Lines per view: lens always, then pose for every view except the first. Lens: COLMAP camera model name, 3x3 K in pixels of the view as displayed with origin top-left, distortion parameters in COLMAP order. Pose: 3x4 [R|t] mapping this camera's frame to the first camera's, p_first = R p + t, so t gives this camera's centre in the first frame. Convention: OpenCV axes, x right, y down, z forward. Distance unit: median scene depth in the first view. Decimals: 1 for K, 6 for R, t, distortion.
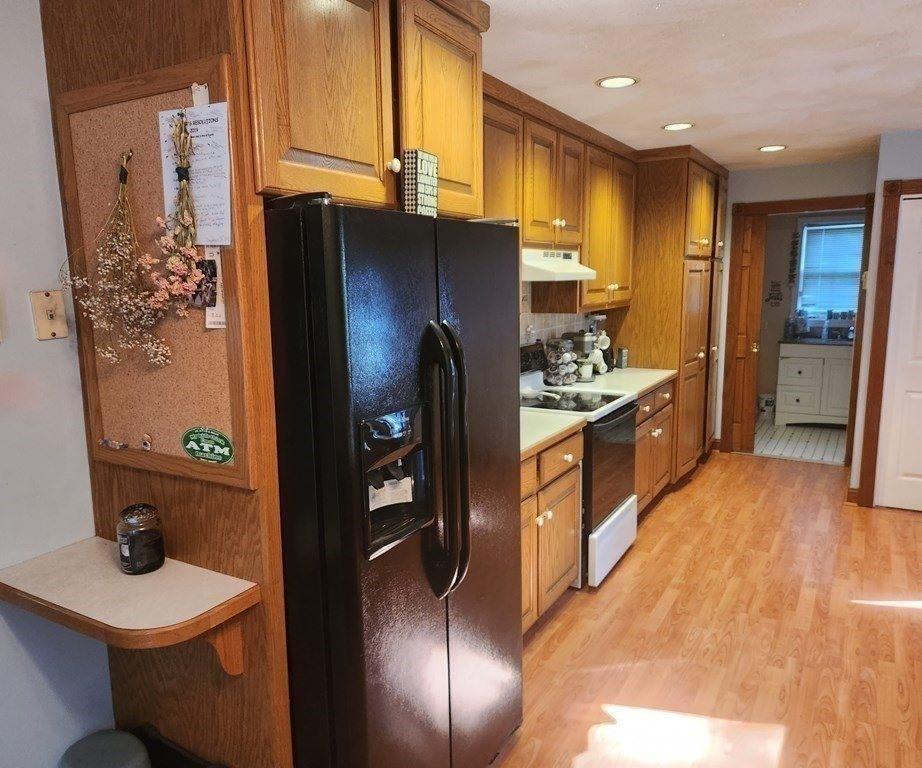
lens RADIAL K [[679.1, 0, 463.3], [0, 679.1, 388.6], [0, 0, 1]] dist [0.071665, -0.060847]
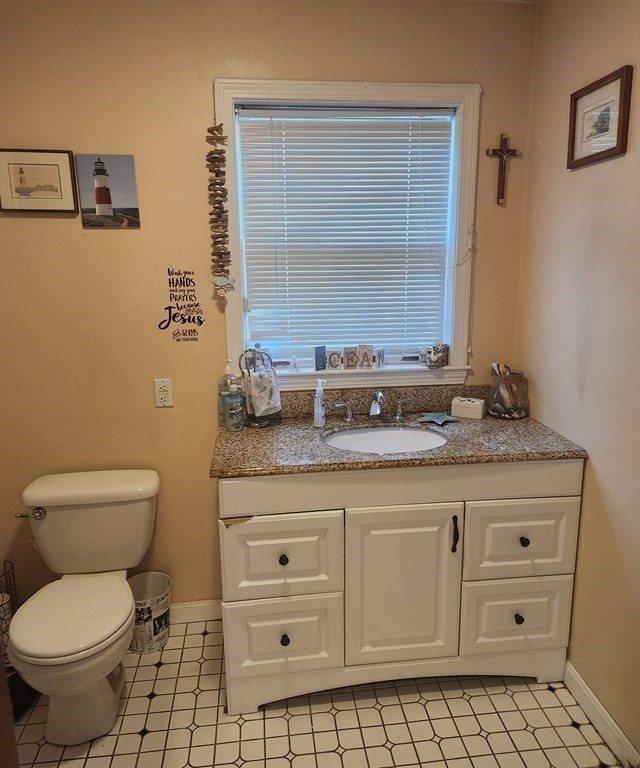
lens RADIAL K [[565.7, 0, 319.3], [0, 565.7, 378.2], [0, 0, 1]] dist [0.071665, -0.060847]
pose [[0.791766, -0.122835, 0.598347, 0.342438], [0.098724, 0.992426, 0.073098, -0.119190], [-0.602794, 0.001195, 0.797896, 0.752760]]
